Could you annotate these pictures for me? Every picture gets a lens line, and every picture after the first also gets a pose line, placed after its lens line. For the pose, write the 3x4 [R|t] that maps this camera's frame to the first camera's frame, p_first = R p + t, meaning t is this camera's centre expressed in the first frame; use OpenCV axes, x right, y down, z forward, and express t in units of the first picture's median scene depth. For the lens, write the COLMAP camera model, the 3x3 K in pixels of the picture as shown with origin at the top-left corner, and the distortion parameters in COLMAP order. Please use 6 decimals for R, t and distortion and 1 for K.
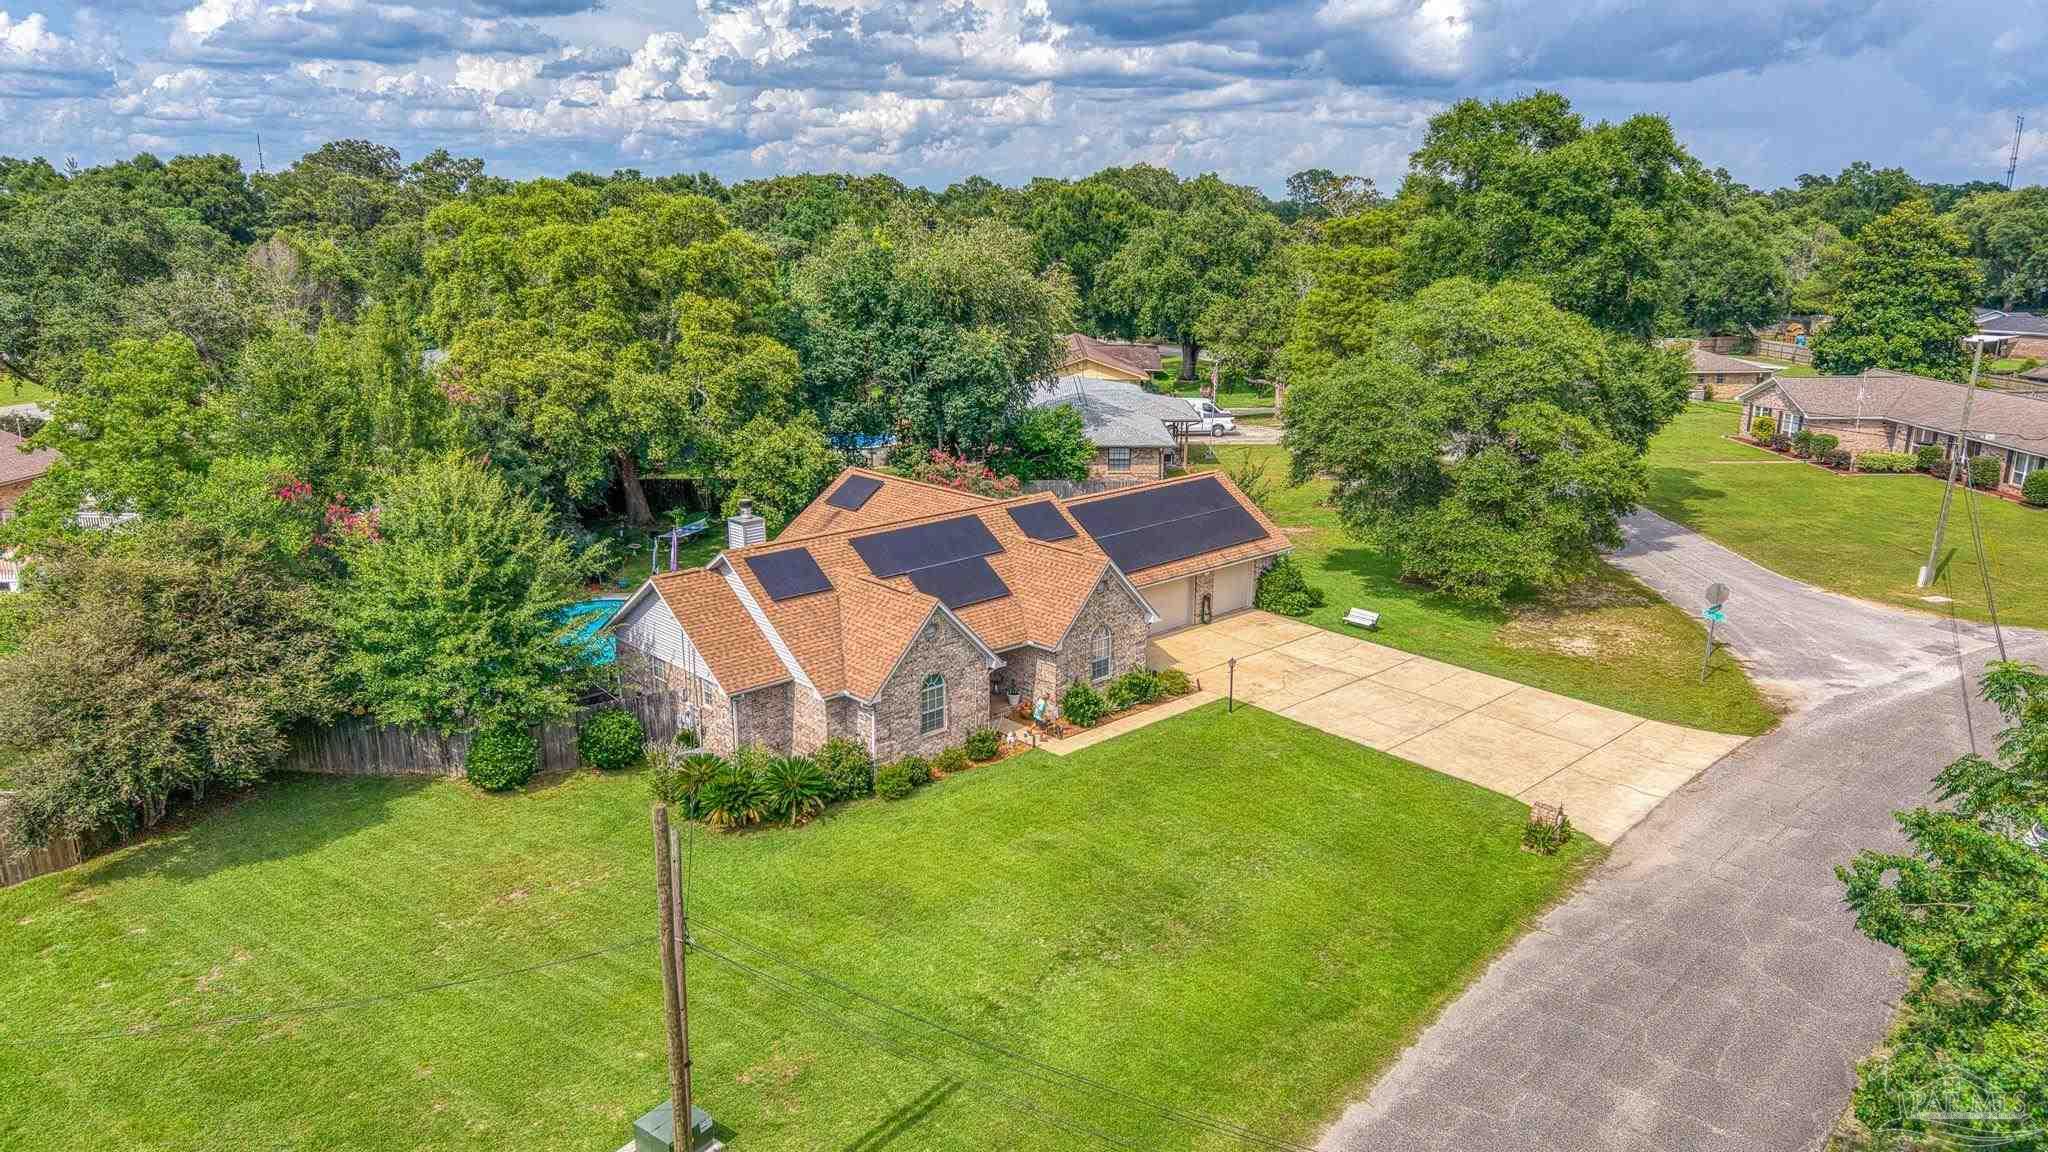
lens RADIAL K [[1385.0, 0, 1016.3], [0, 1385.0, 569.9], [0, 0, 1]] dist [0.027216, -0.033368]
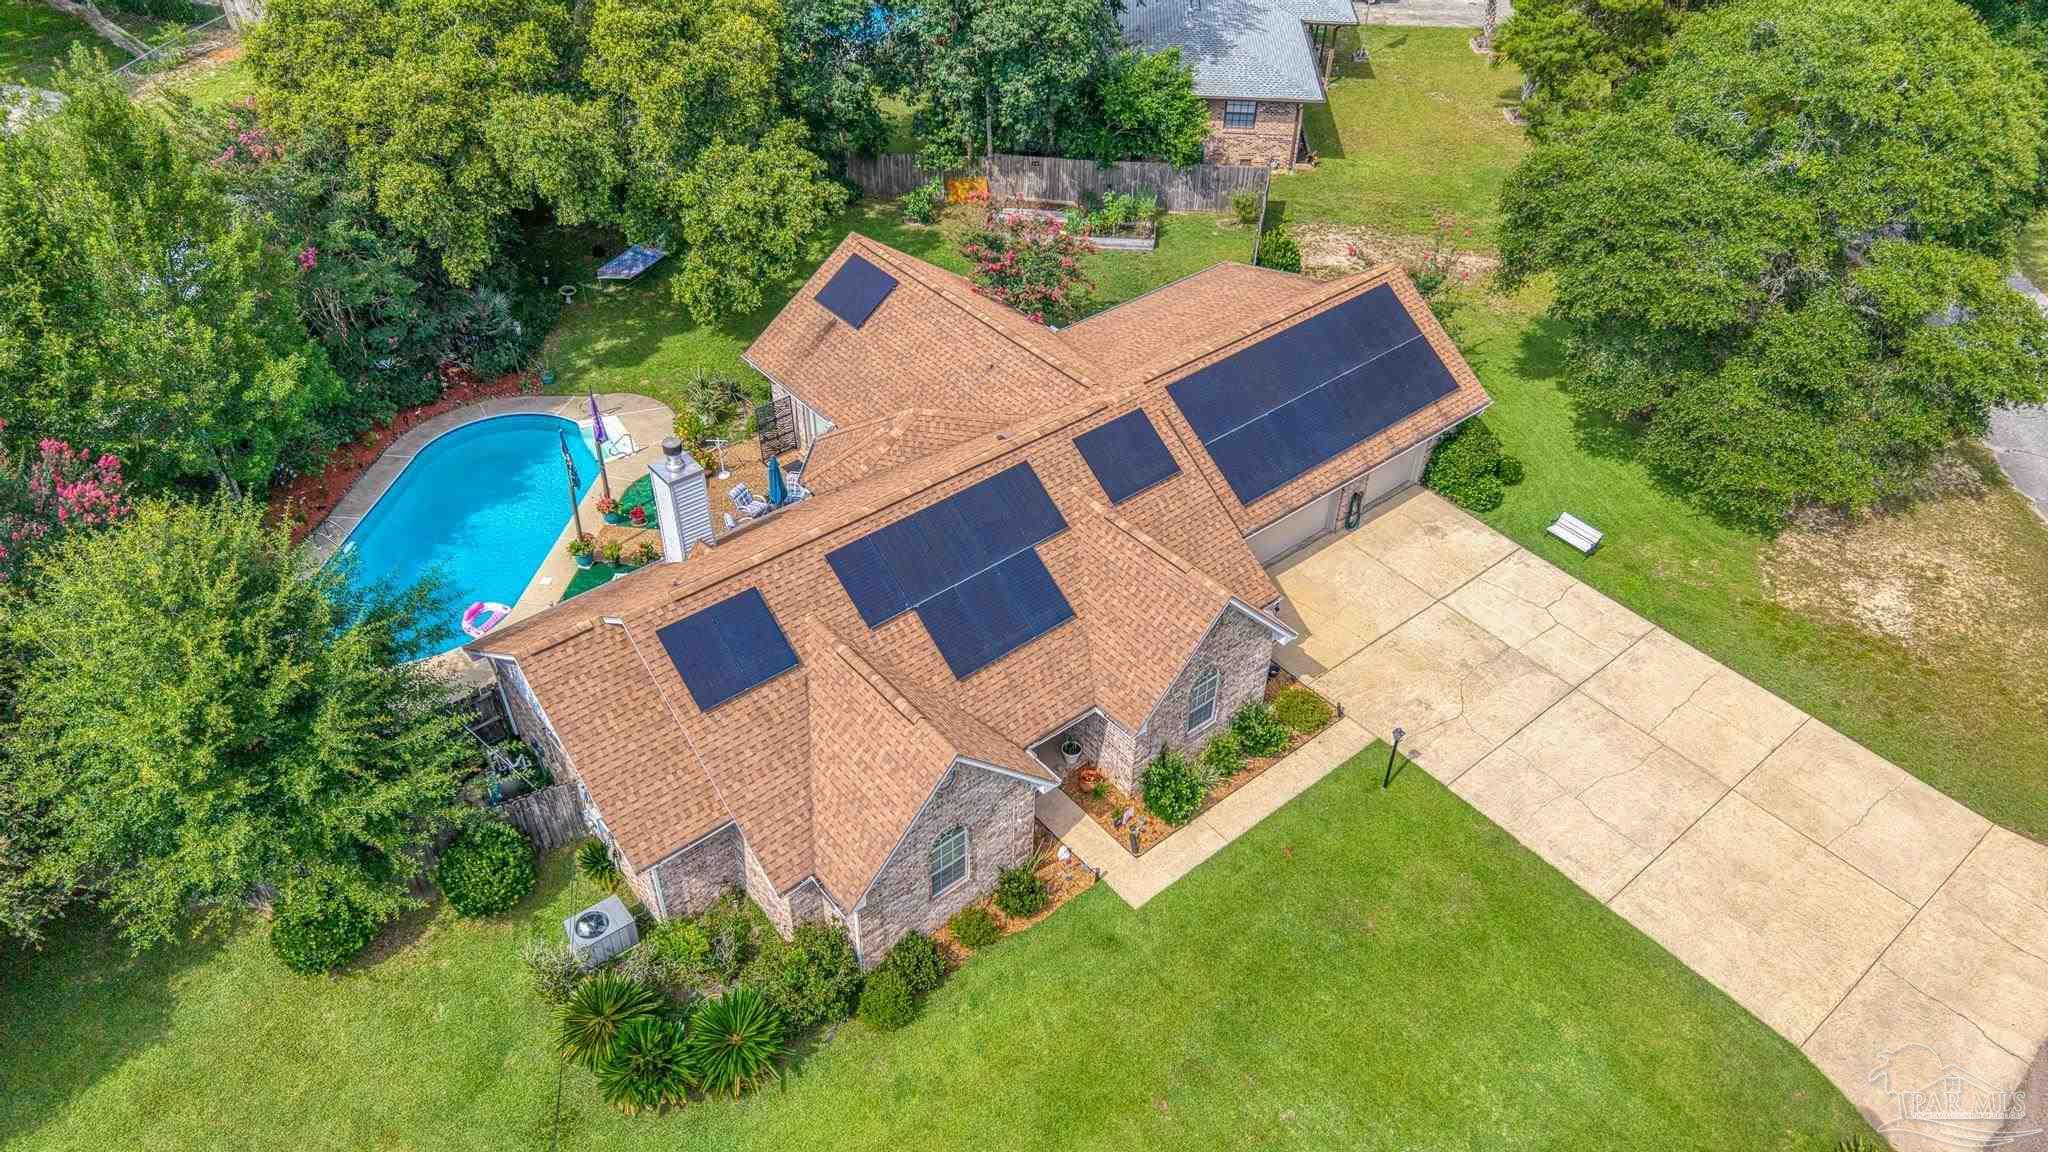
lens RADIAL K [[1385.0, 0, 1015.8], [0, 1385.0, 561.3], [0, 0, 1]] dist [0.027216, -0.033368]
pose [[0.998264, 0.048042, -0.034085, -0.010537], [-0.029553, 0.909018, 0.415707, -0.279260], [0.050956, -0.413978, 0.908860, 0.402741]]
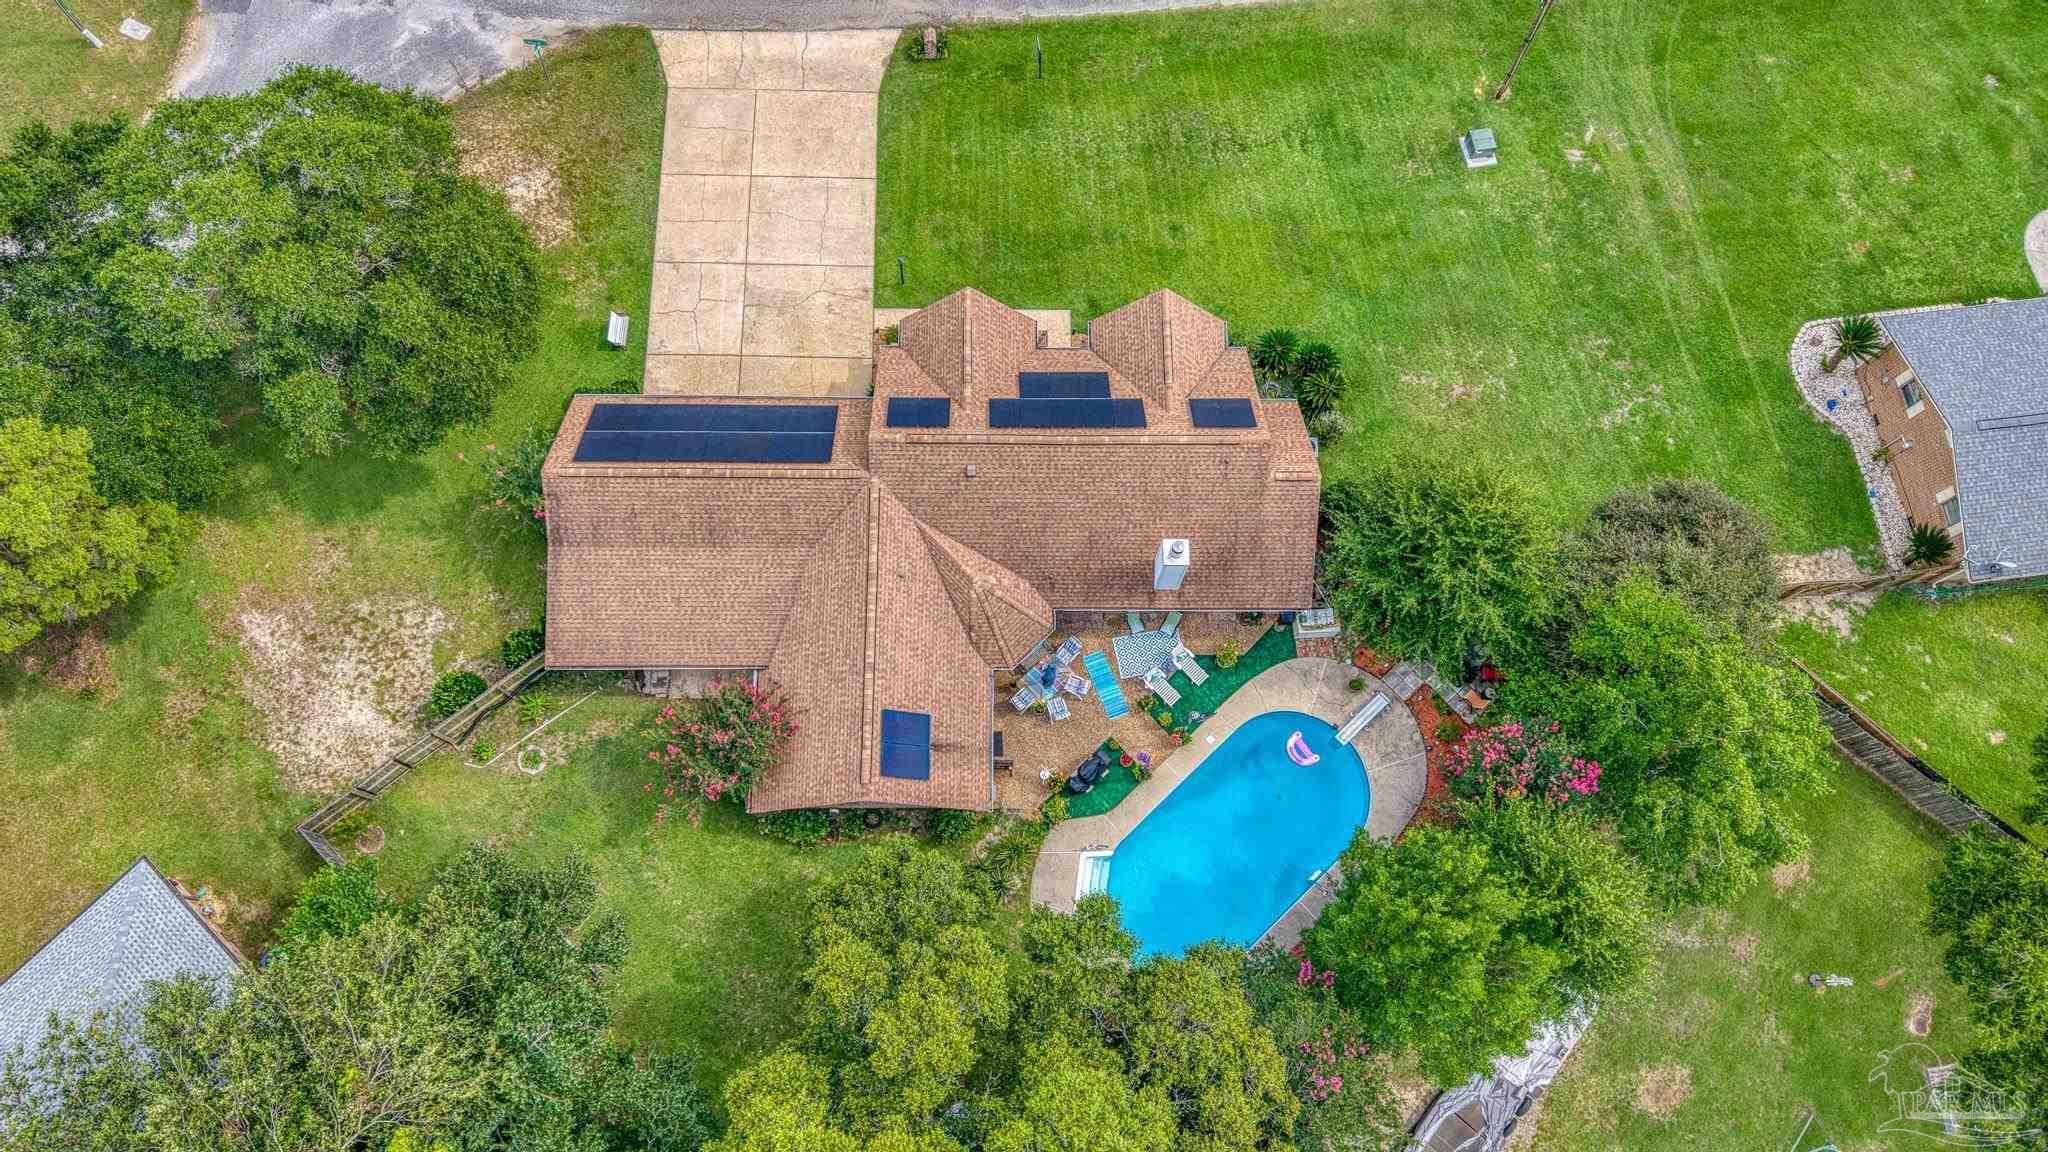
lens RADIAL K [[1385.0, 0, 1012.6], [0, 1385.0, 558.3], [0, 0, 1]] dist [0.027216, -0.033368]
pose [[-0.736471, -0.650557, 0.185433, -0.300554], [0.144840, 0.116115, 0.982618, -1.052238], [-0.660781, 0.750528, 0.008711, 1.096239]]
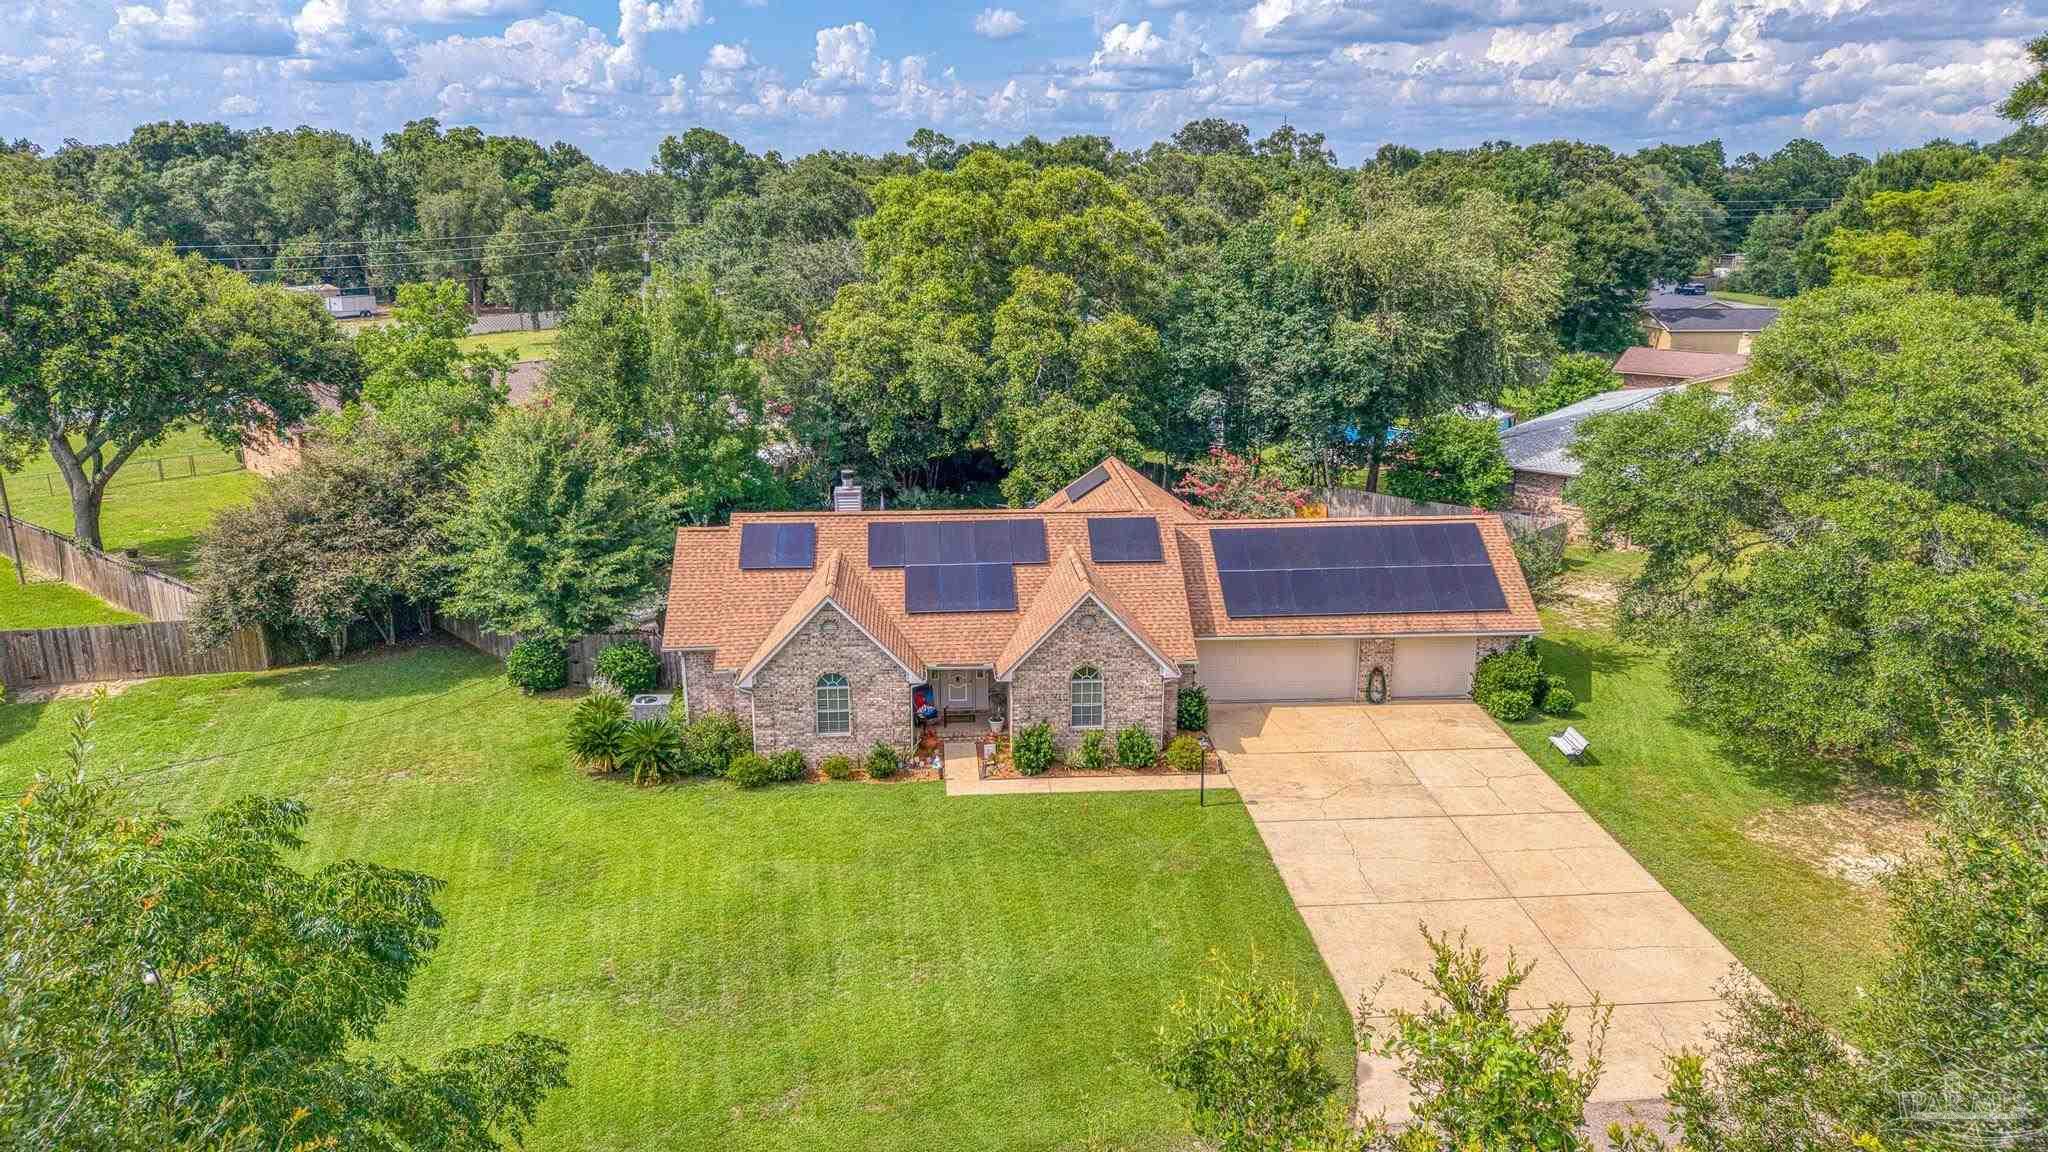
lens RADIAL K [[1385.0, 0, 1021.4], [0, 1385.0, 569.6], [0, 0, 1]] dist [0.027216, -0.033368]
pose [[0.781594, 0.166765, -0.601083, 0.528434], [-0.156368, 0.985214, 0.070011, -0.071466], [0.603871, 0.039270, 0.796114, 0.285146]]
